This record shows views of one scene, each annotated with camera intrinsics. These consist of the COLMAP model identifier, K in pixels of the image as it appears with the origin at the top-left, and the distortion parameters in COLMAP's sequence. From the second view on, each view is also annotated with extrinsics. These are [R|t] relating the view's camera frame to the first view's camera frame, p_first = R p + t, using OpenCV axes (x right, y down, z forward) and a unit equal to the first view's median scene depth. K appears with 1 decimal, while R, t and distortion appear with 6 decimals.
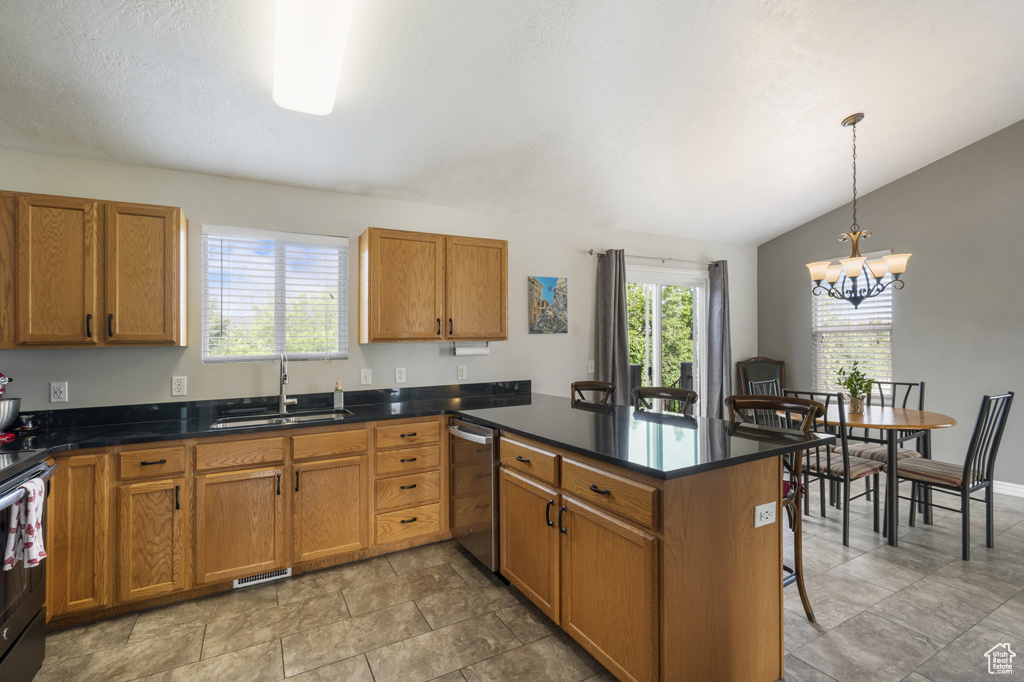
lens RADIAL K [[477.3, 0, 519.4], [0, 477.3, 338.2], [0, 0, 1]] dist [-0.008595, 0.002754]
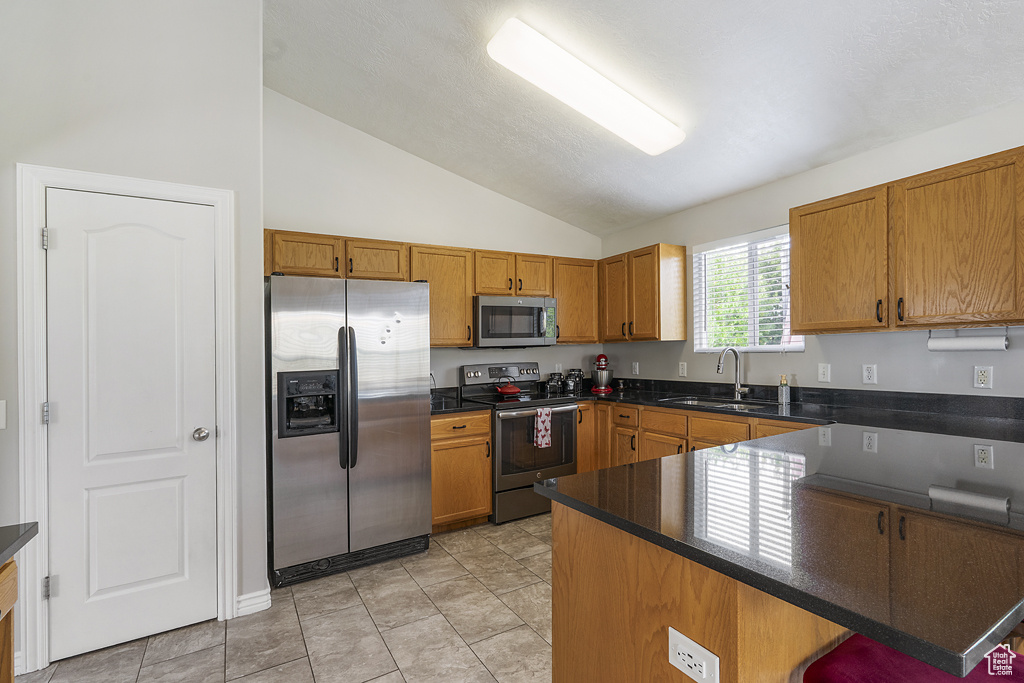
lens RADIAL K [[477.3, 0, 511.1], [0, 477.3, 338.9], [0, 0, 1]] dist [-0.008595, 0.002754]
pose [[0.028667, -0.003738, -0.999582, 0.601991], [0.042695, 0.999085, -0.002511, -0.004558], [0.998677, -0.042606, 0.028801, 0.447846]]
